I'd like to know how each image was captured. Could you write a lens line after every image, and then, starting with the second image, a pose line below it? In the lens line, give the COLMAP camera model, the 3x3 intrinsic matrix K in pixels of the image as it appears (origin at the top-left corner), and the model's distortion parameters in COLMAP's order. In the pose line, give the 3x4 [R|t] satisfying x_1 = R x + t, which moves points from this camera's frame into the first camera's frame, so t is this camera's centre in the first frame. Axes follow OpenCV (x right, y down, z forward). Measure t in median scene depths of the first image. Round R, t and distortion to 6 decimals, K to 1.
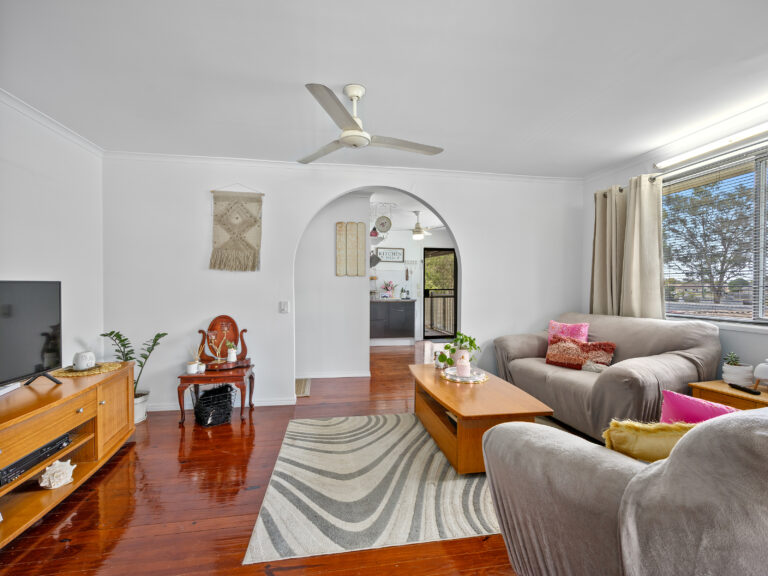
lens RADIAL K [[348.9, 0, 384.4], [0, 348.9, 287.2], [0, 0, 1]] dist [0.000196, -0.000313]
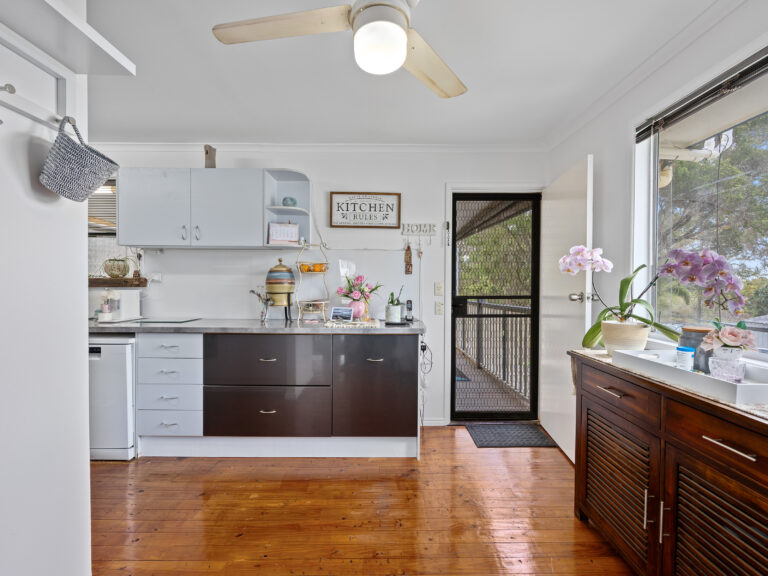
lens RADIAL K [[348.9, 0, 384.1], [0, 348.9, 289.4], [0, 0, 1]] dist [0.000196, -0.000313]
pose [[0.988869, 0.001280, -0.148786, 0.216514], [-0.000101, 0.999969, 0.007929, -0.011596], [0.148791, -0.007825, 0.988838, 1.354209]]
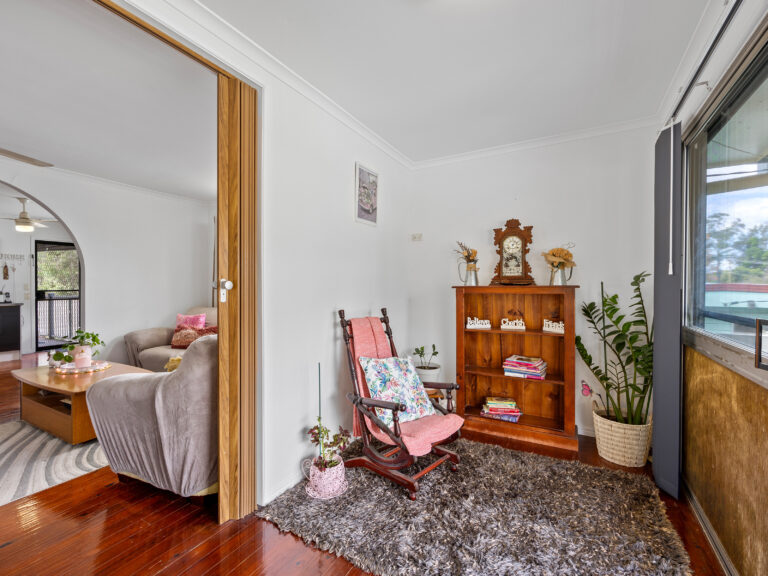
lens RADIAL K [[348.9, 0, 377.9], [0, 348.9, 288.4], [0, 0, 1]] dist [0.000196, -0.000313]
pose [[0.633733, -0.008761, 0.773502, -0.025625], [0.005906, 0.999962, 0.006488, 0.001188], [-0.773529, 0.000456, 0.633761, -0.324038]]
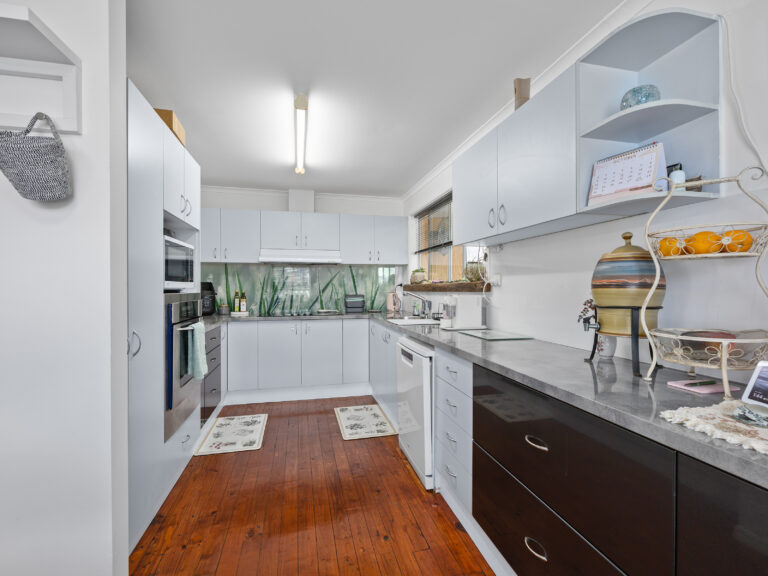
lens RADIAL K [[348.9, 0, 382.3], [0, 348.9, 290.7], [0, 0, 1]] dist [0.000196, -0.000313]
pose [[0.074937, 0.003656, -0.997182, 0.212917], [0.000002, 0.999993, 0.003666, -0.015834], [0.997188, -0.000276, 0.074937, 1.851730]]
